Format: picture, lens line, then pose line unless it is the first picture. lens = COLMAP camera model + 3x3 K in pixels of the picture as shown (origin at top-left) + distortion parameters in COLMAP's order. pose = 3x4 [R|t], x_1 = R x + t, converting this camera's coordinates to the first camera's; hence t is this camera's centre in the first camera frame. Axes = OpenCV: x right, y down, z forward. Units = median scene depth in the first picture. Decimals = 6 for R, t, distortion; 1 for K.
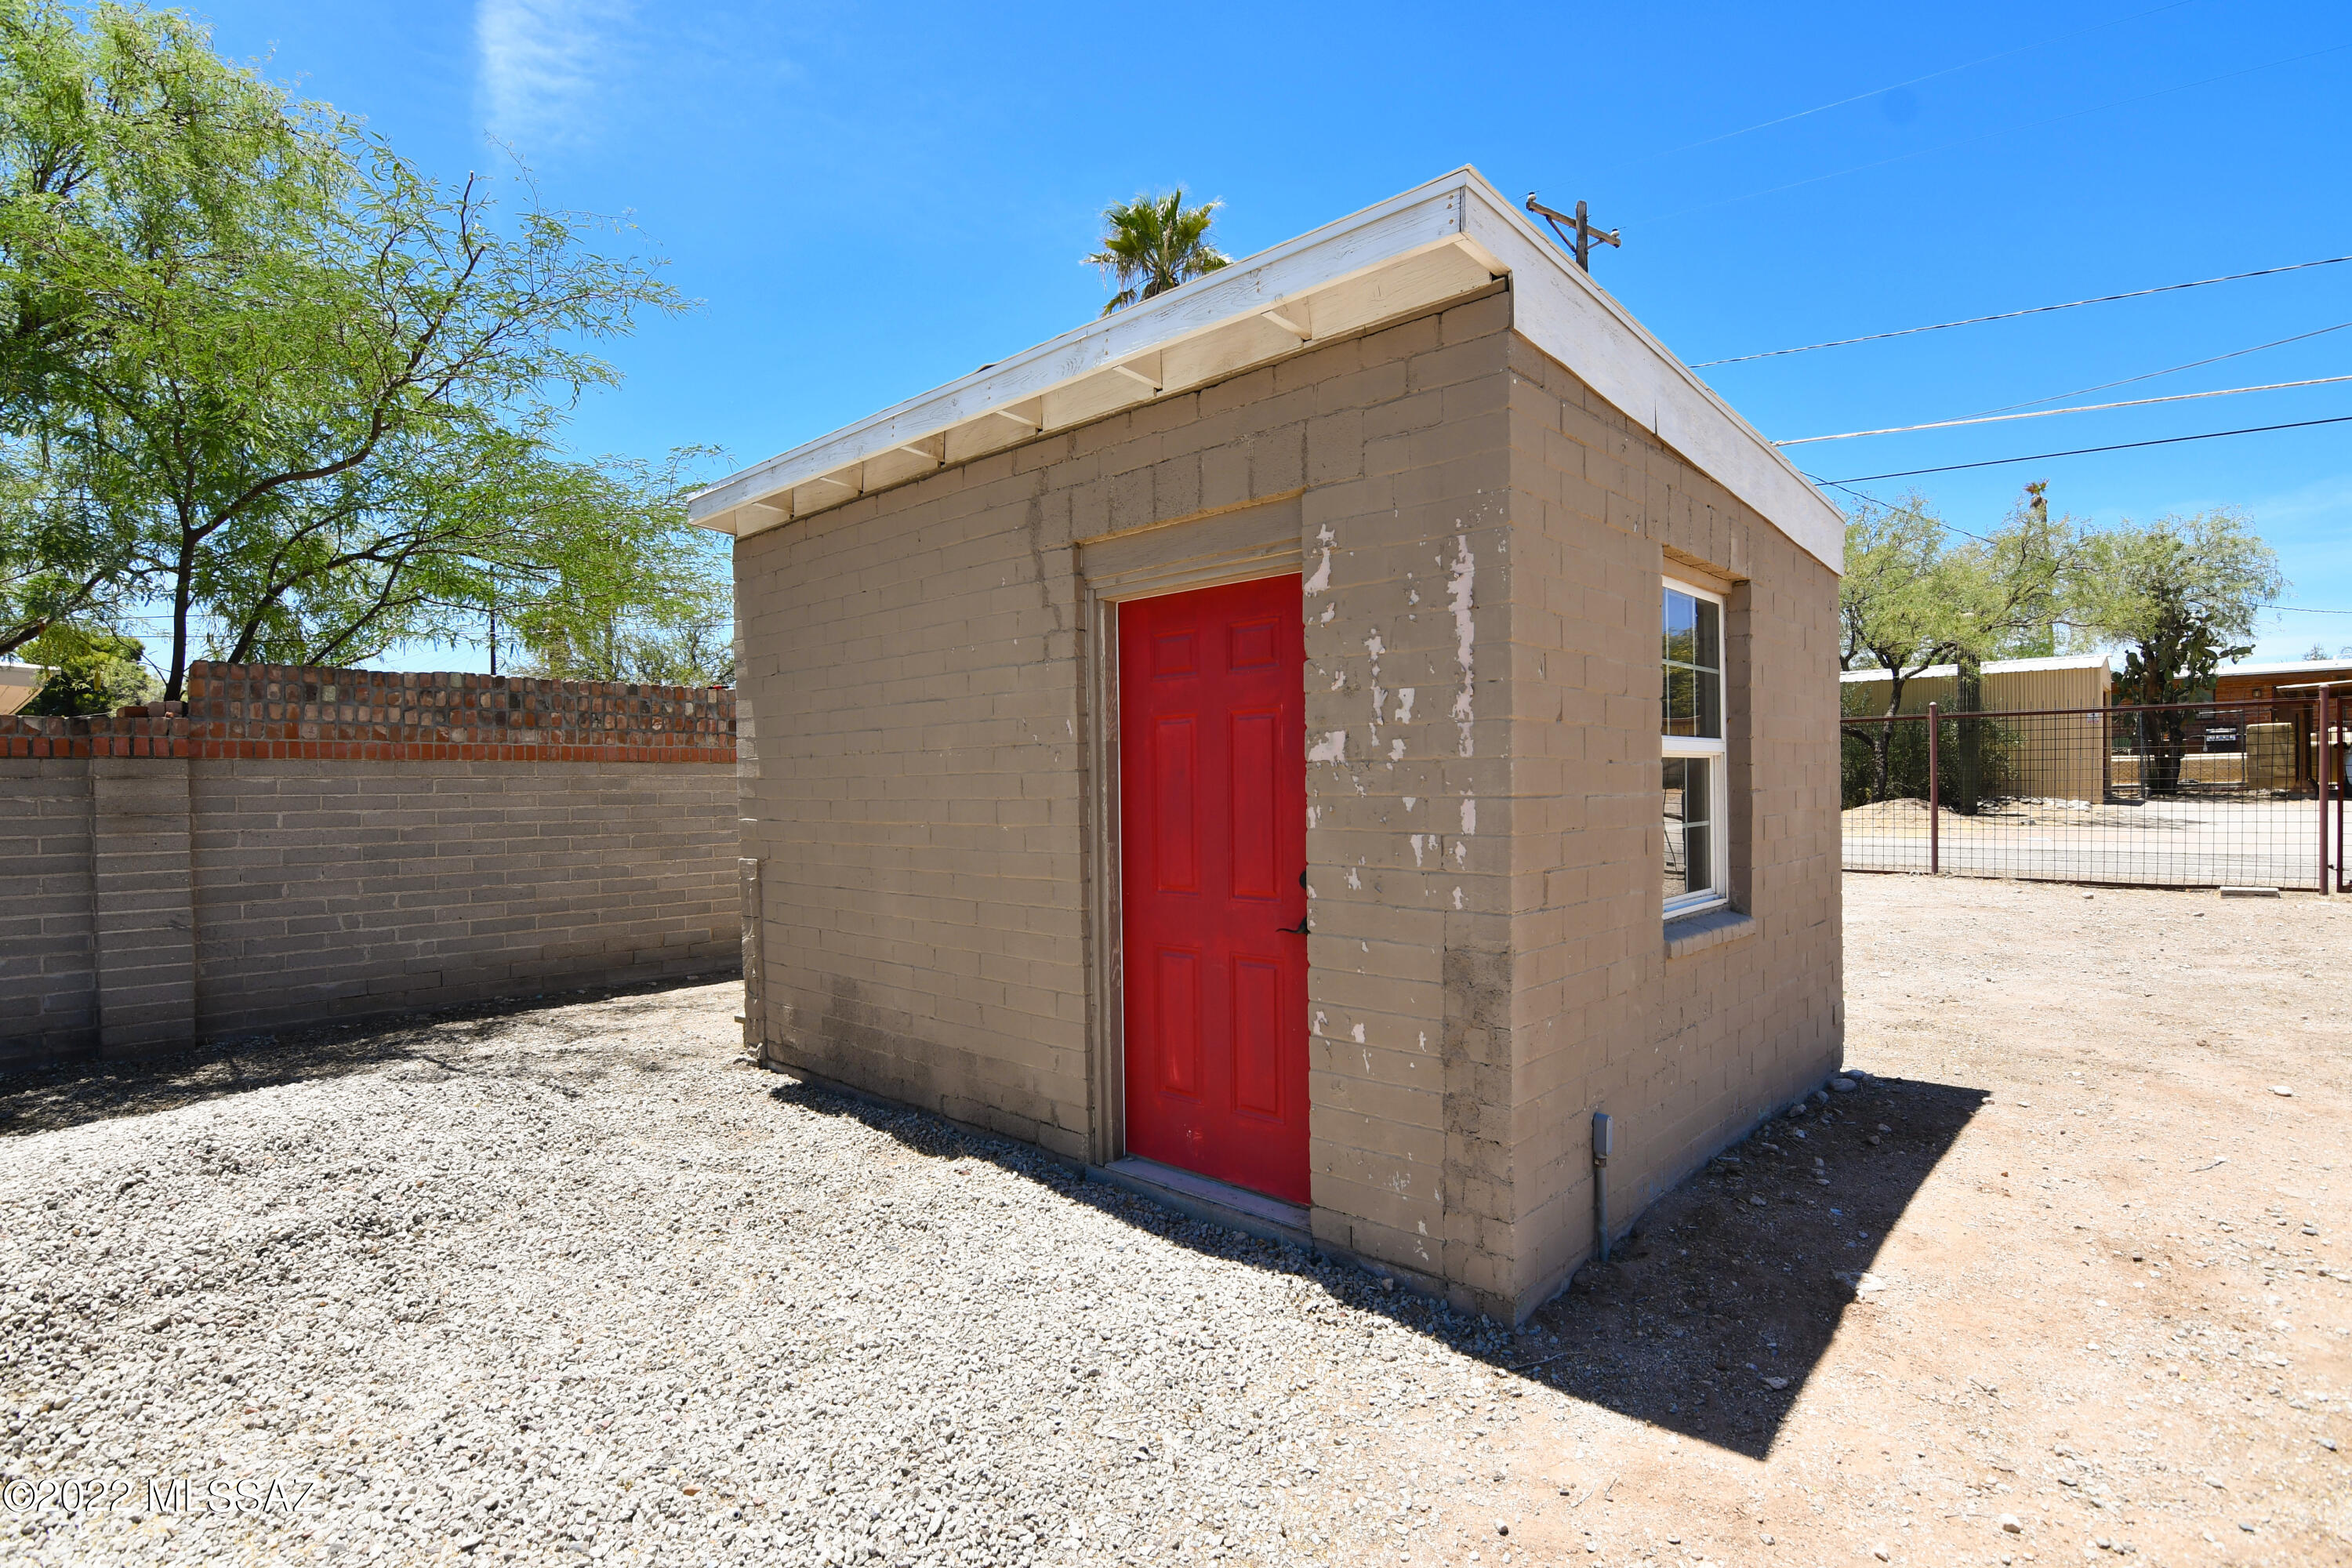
lens RADIAL K [[1131.8, 0, 1176.0], [0, 1131.8, 784.0], [0, 0, 1]] dist [-0.003978, -0.012761]
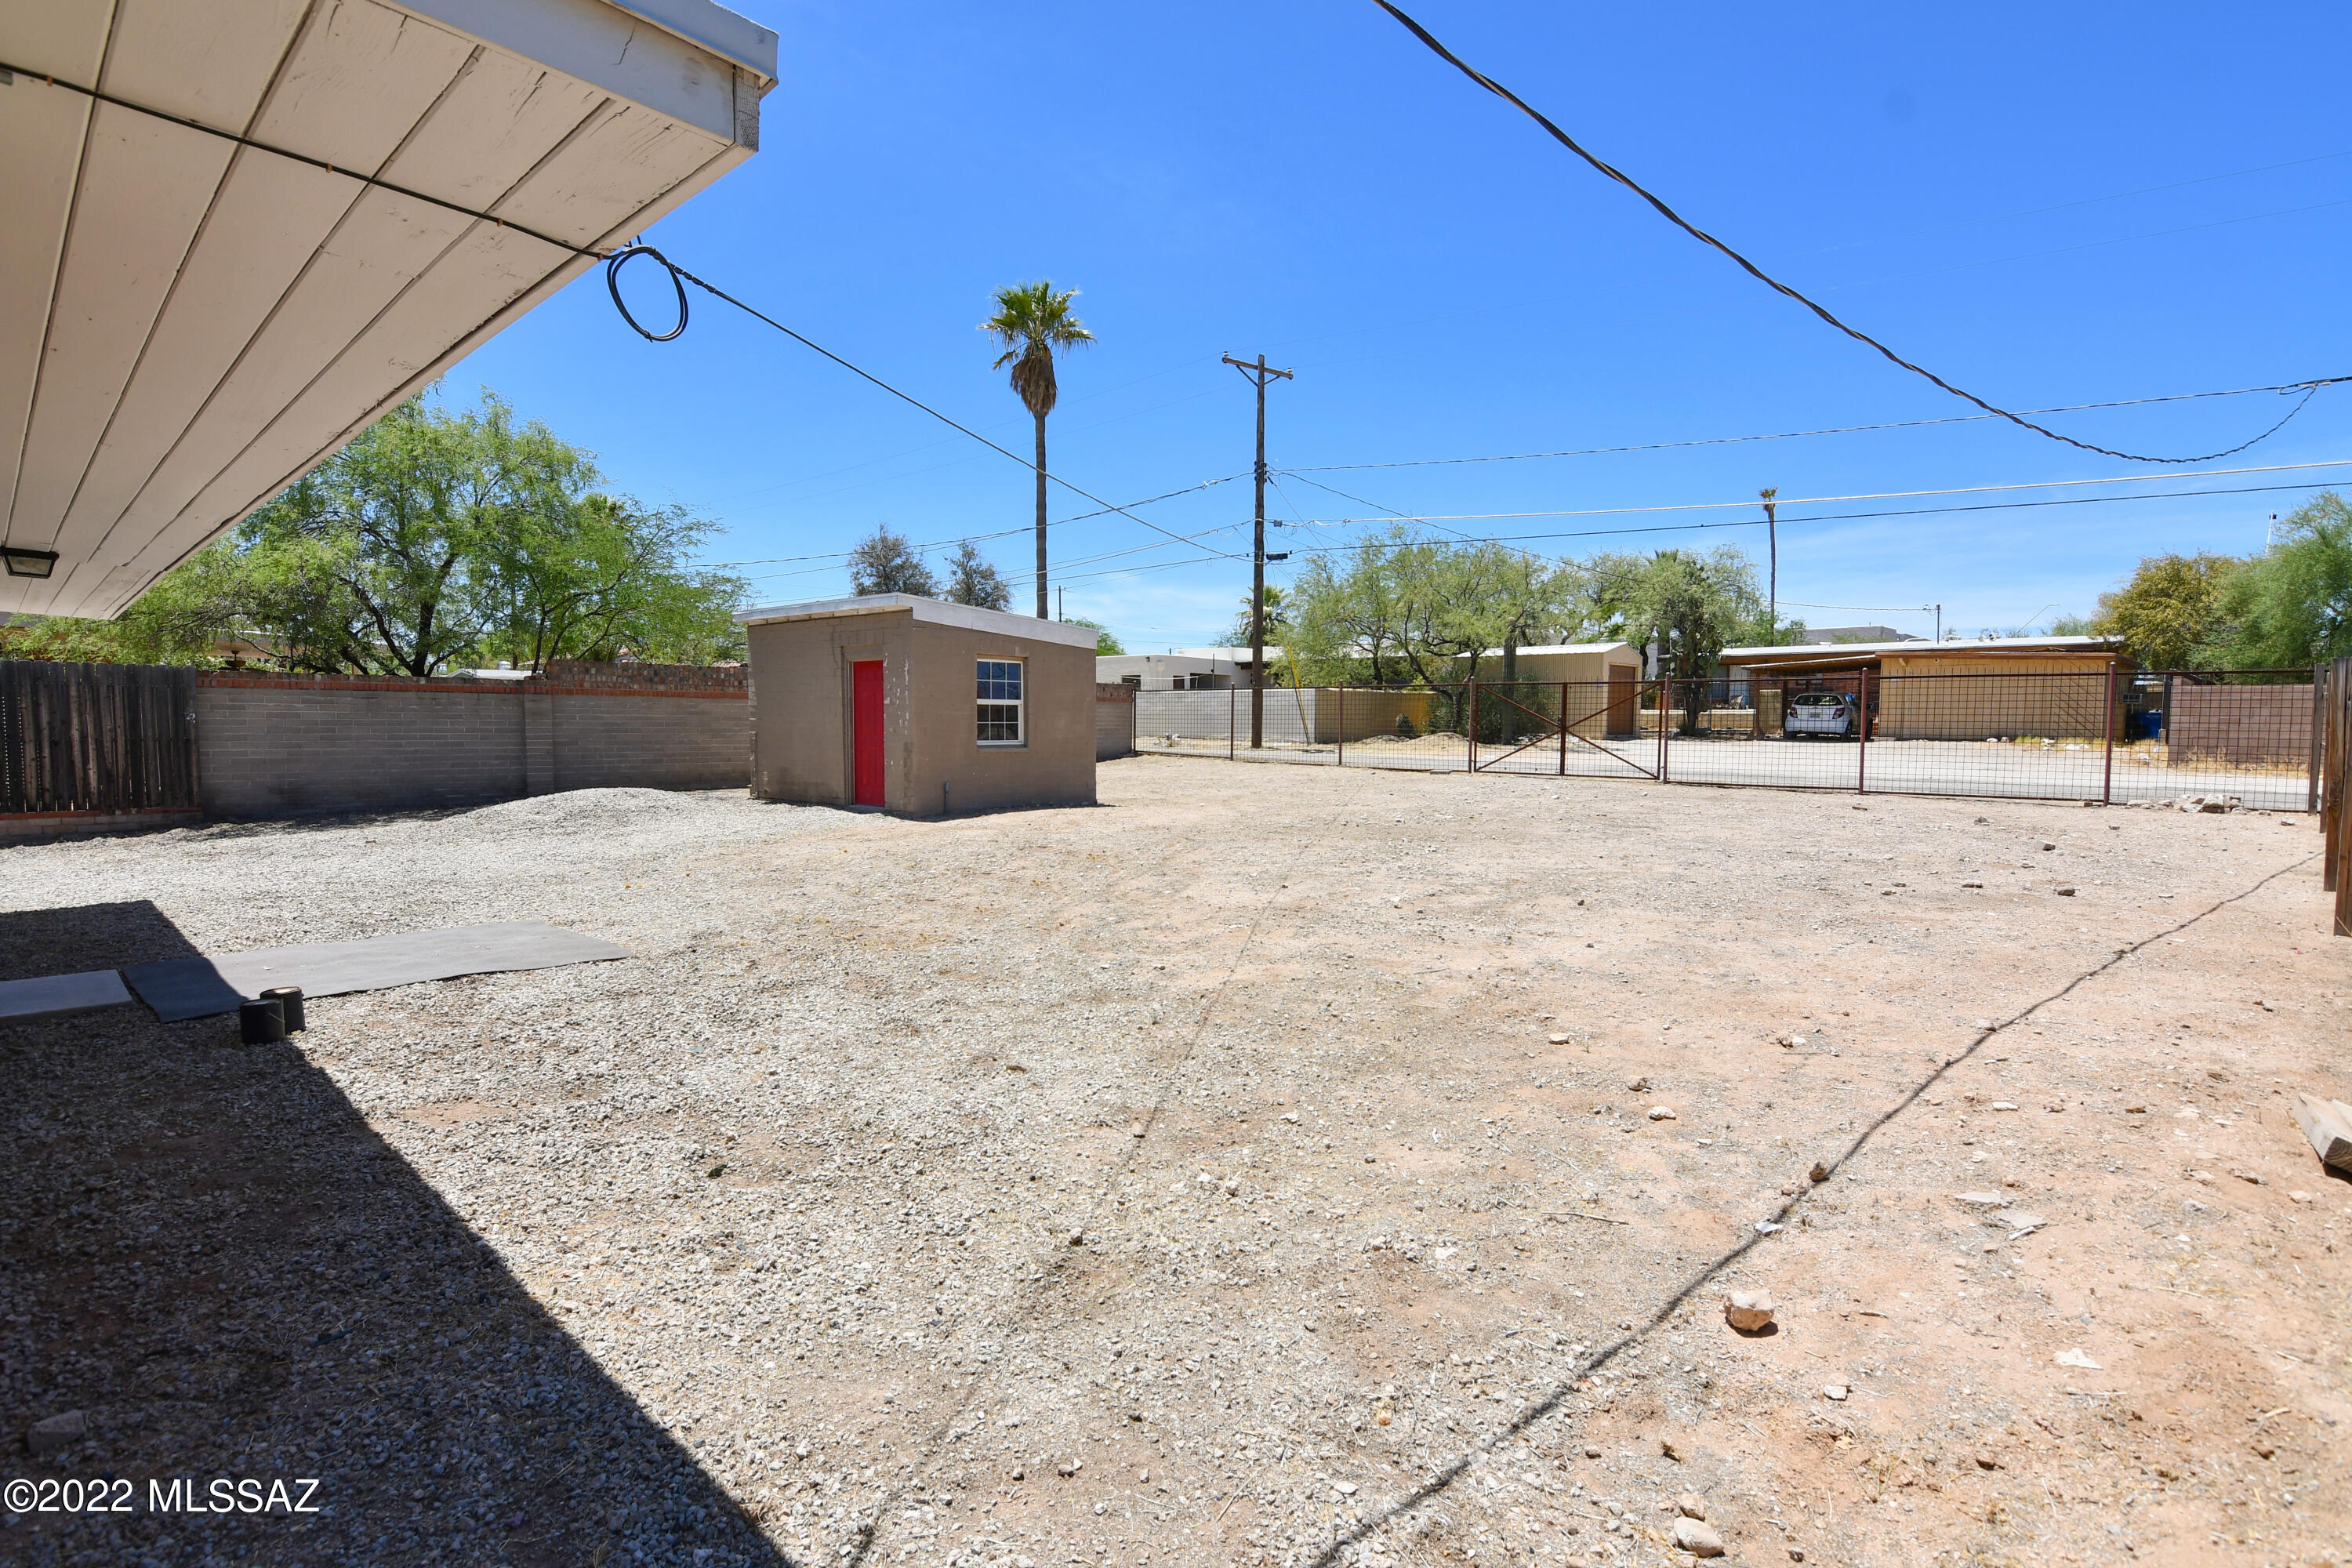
lens RADIAL K [[1131.8, 0, 1176.0], [0, 1131.8, 784.0], [0, 0, 1]] dist [-0.003978, -0.012761]
pose [[0.999480, 0.018240, 0.026586, 0.791336], [-0.019687, 0.998281, 0.055201, 0.018450], [-0.025534, -0.055696, 0.998121, -2.405076]]
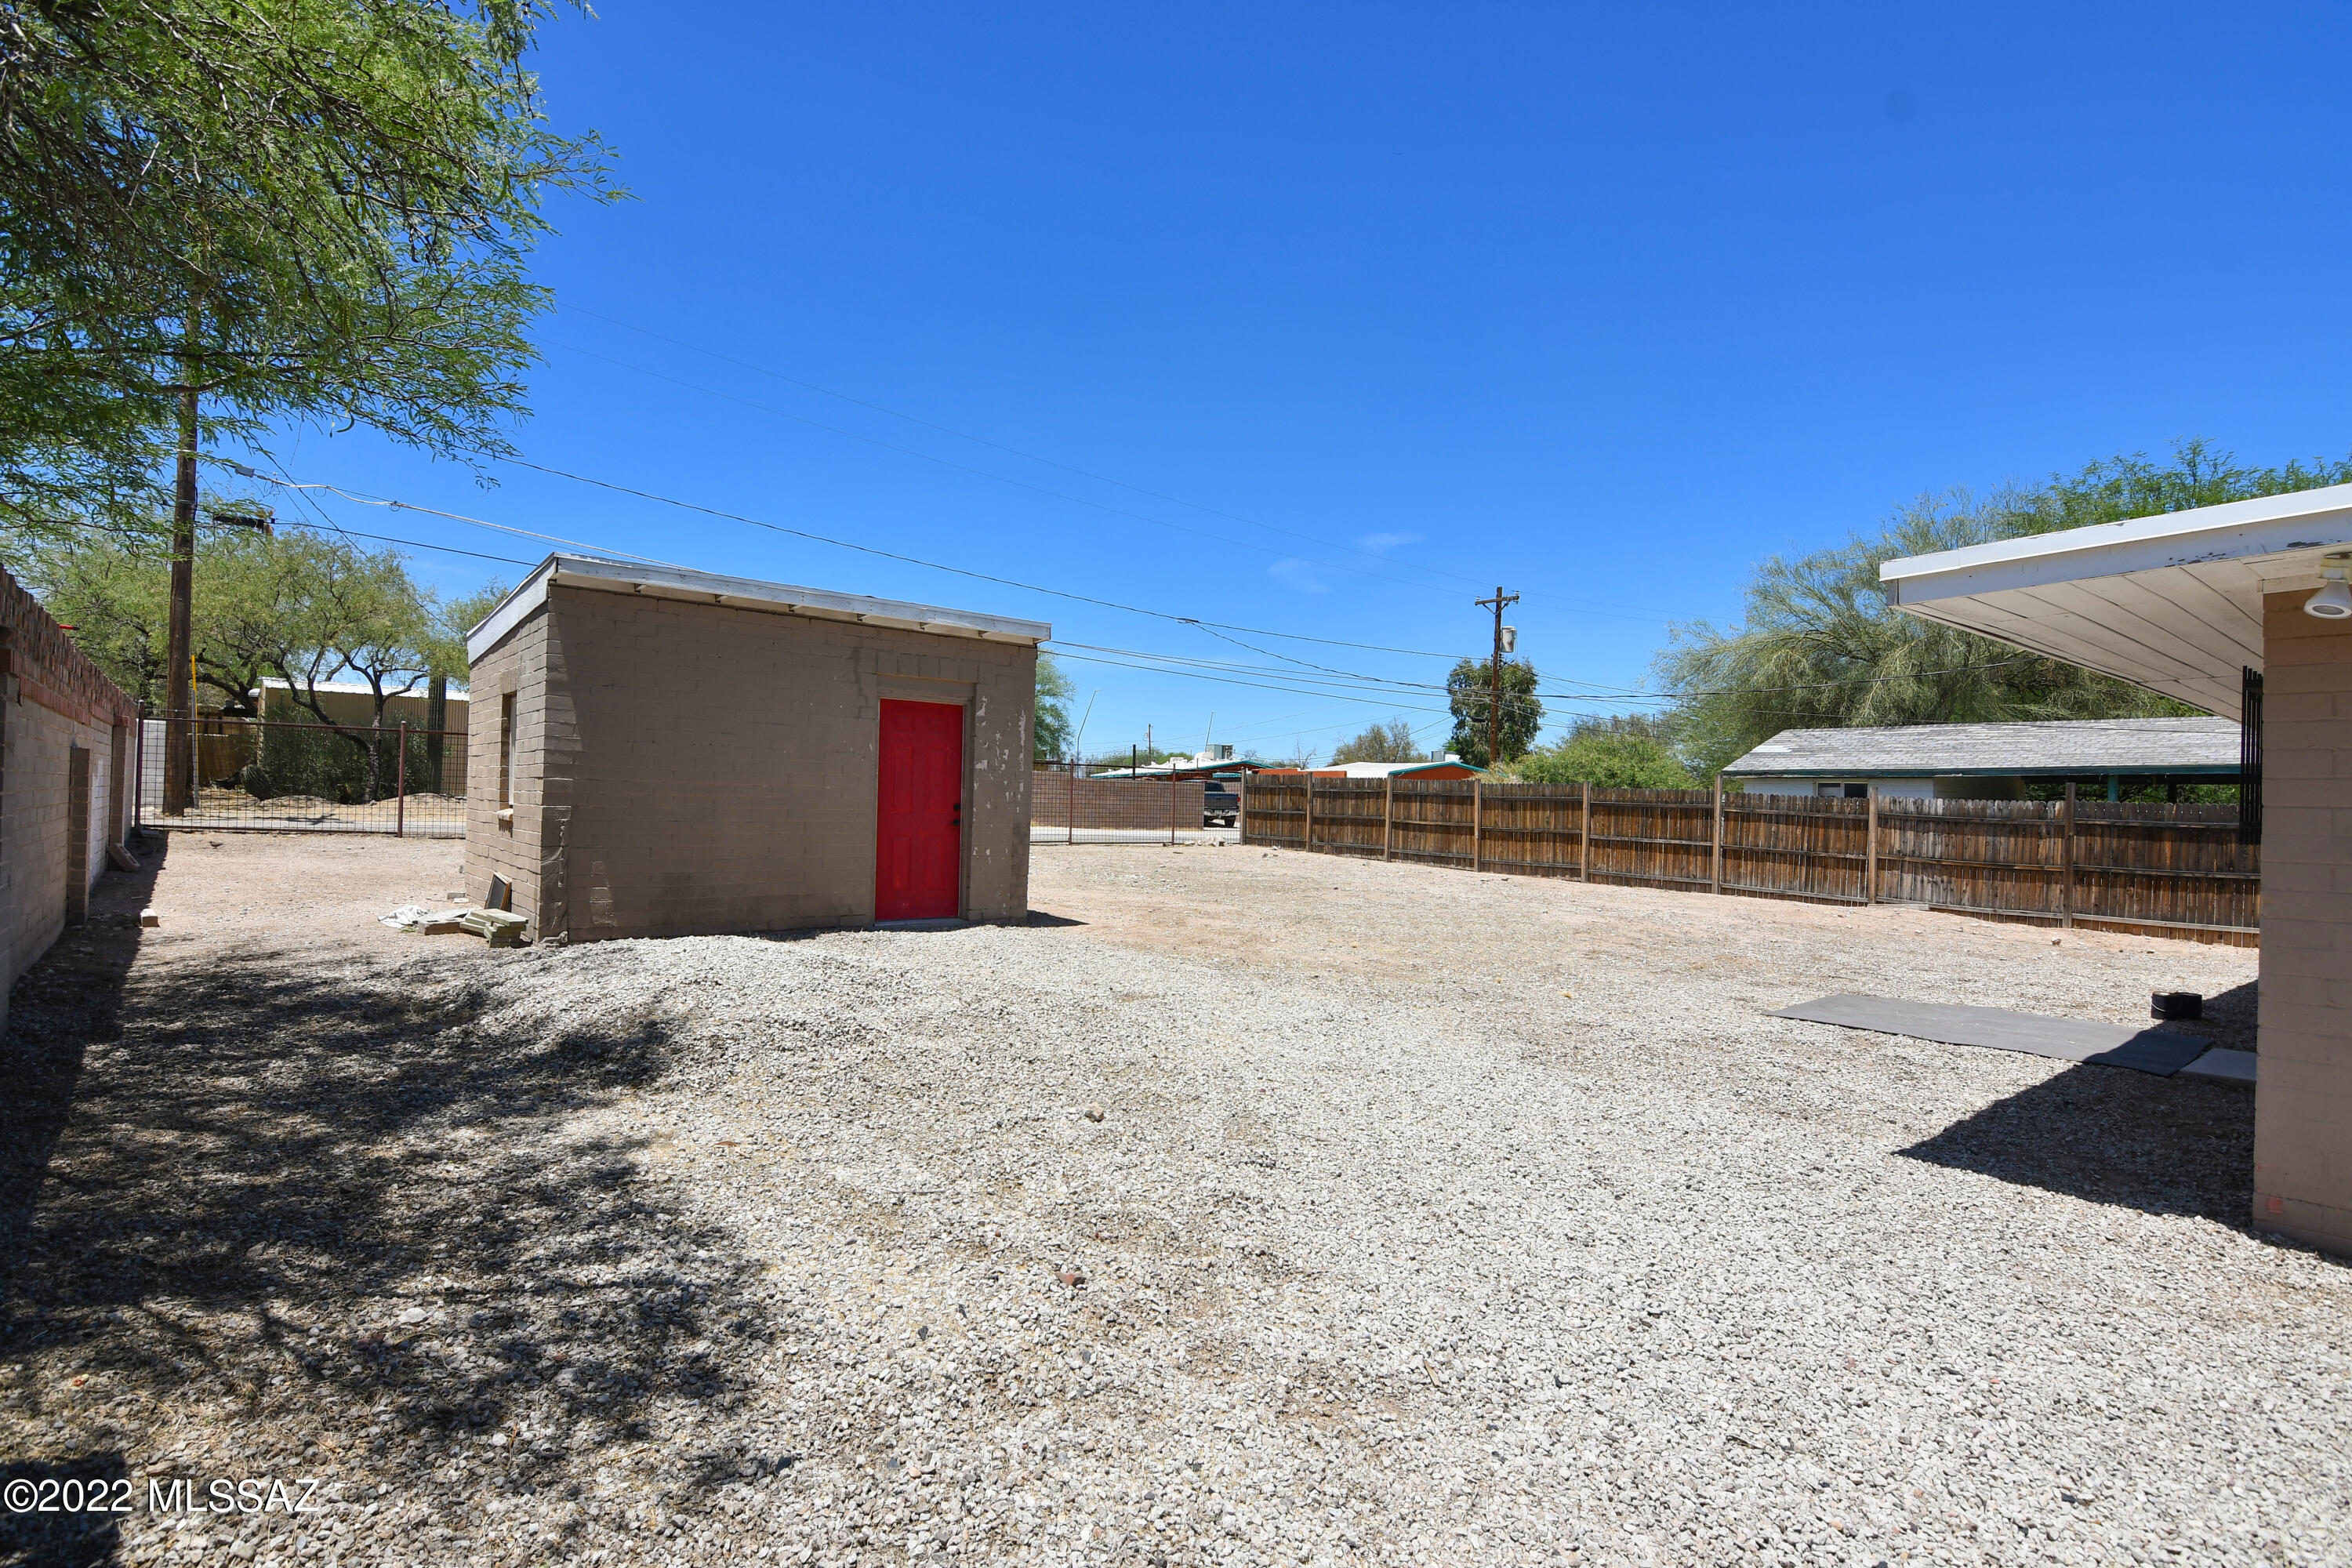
lens RADIAL K [[1131.8, 0, 1176.0], [0, 1131.8, 784.0], [0, 0, 1]] dist [-0.003978, -0.012761]
pose [[0.113541, 0.032797, 0.992992, -1.974811], [-0.025564, 0.999221, -0.030079, 0.069242], [-0.993204, -0.021970, 0.114291, 0.054543]]
